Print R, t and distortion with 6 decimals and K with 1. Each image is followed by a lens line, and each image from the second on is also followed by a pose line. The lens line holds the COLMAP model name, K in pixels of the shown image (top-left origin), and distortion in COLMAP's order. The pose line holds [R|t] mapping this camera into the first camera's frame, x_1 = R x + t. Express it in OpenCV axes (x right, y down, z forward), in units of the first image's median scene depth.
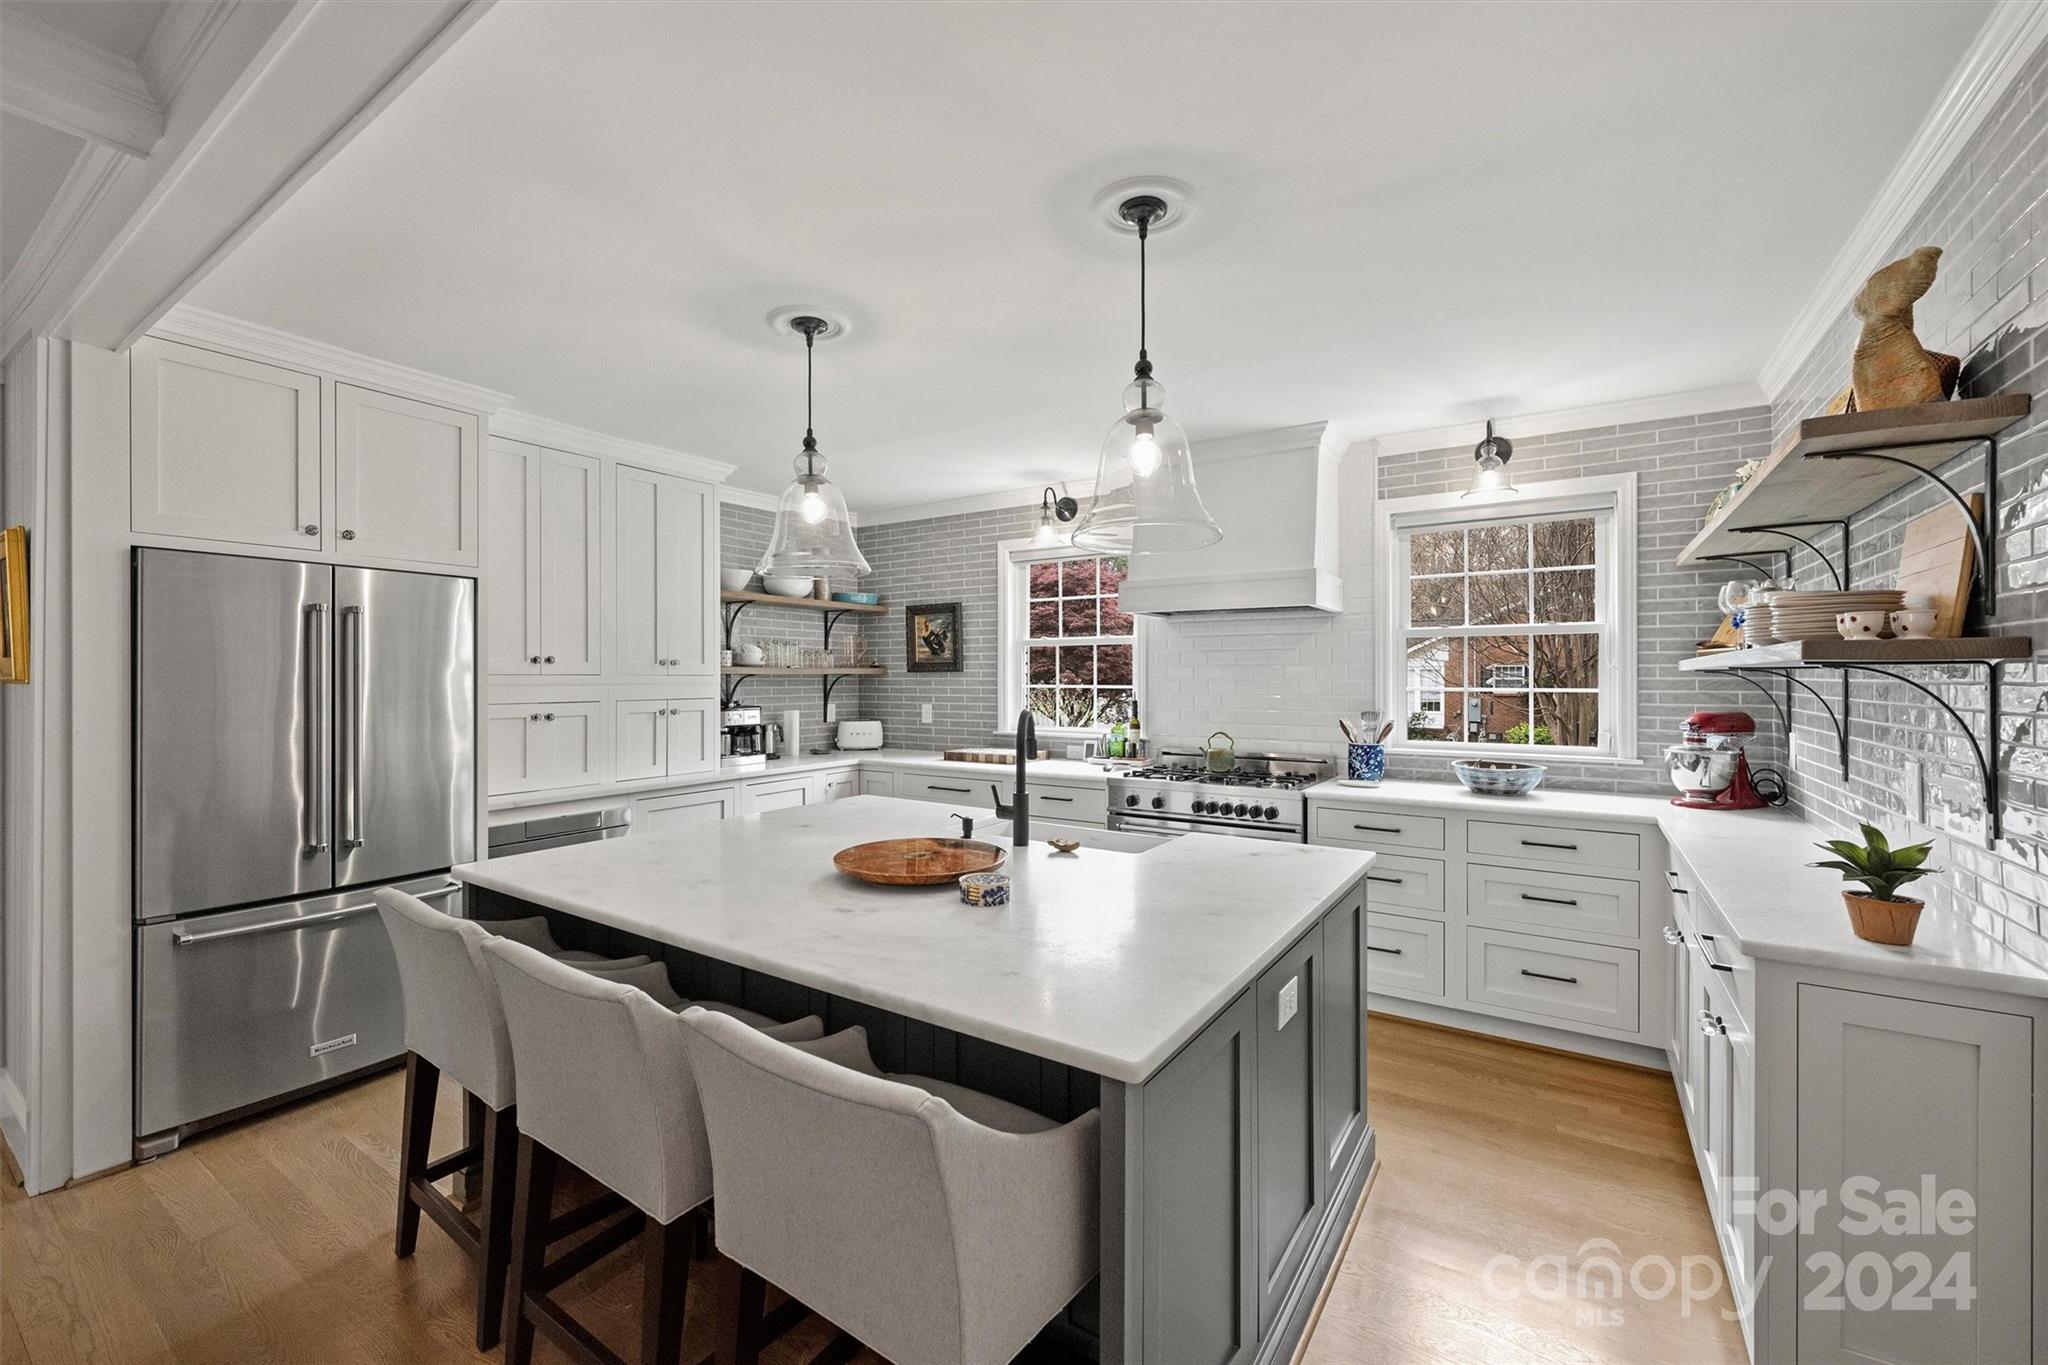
lens RADIAL K [[830.7, 0, 1021.3], [0, 830.7, 686.4], [0, 0, 1]] dist [-0.001185, -0.000115]
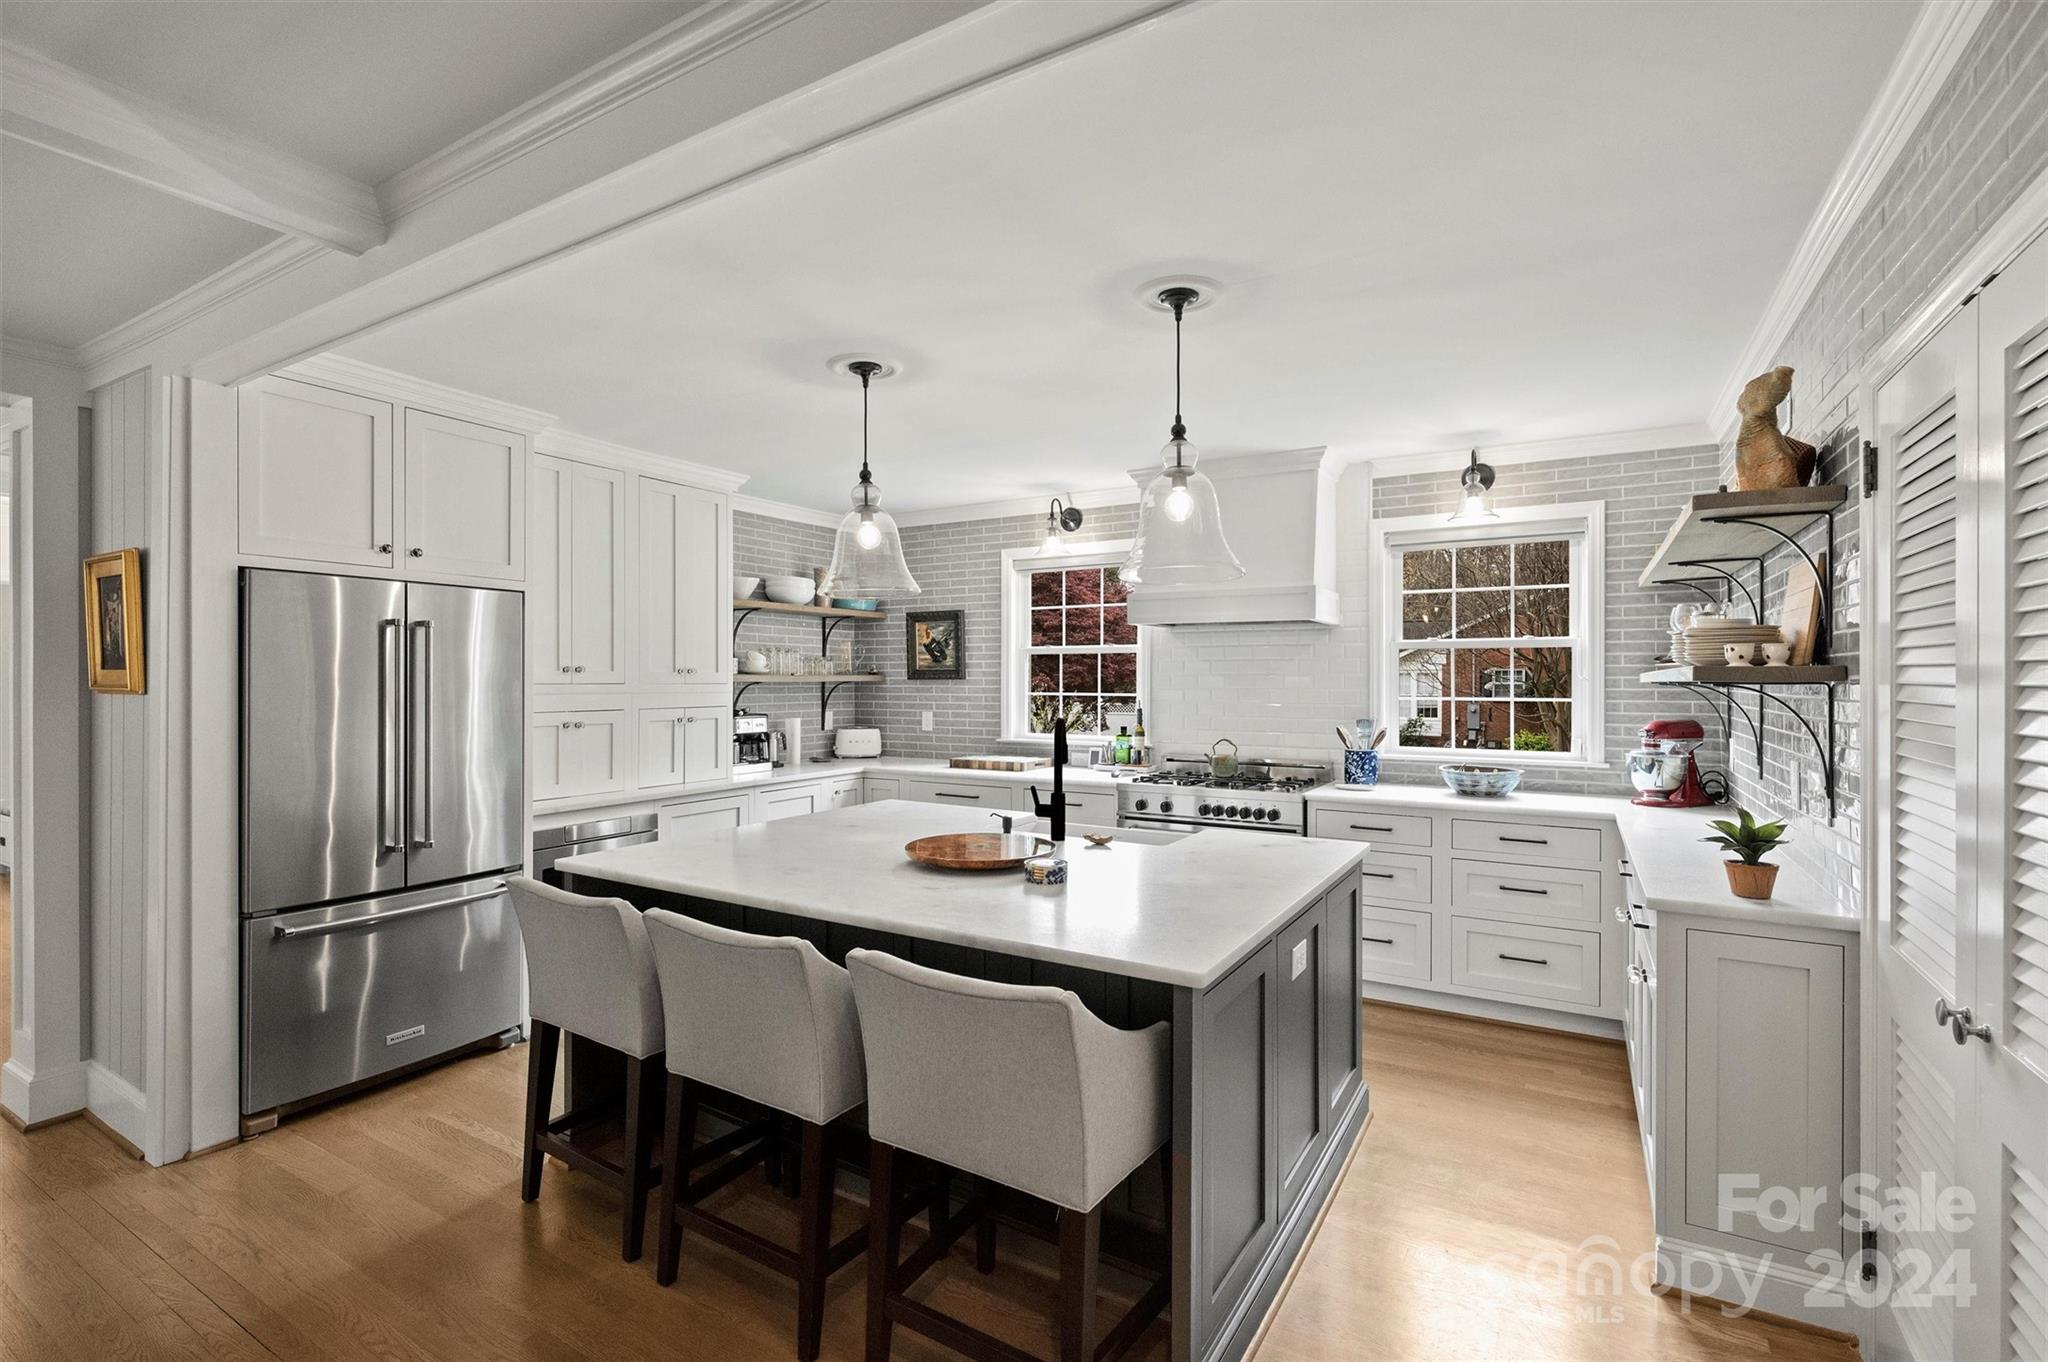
lens RADIAL K [[923.2, 0, 1031.9], [0, 923.2, 692.0], [0, 0, 1]] dist [-0.000992, -0.000287]
pose [[0.998634, 0.001331, 0.052227, -0.071180], [-0.001436, 0.999997, 0.001963, -0.007053], [-0.052225, -0.002035, 0.998633, -0.166459]]
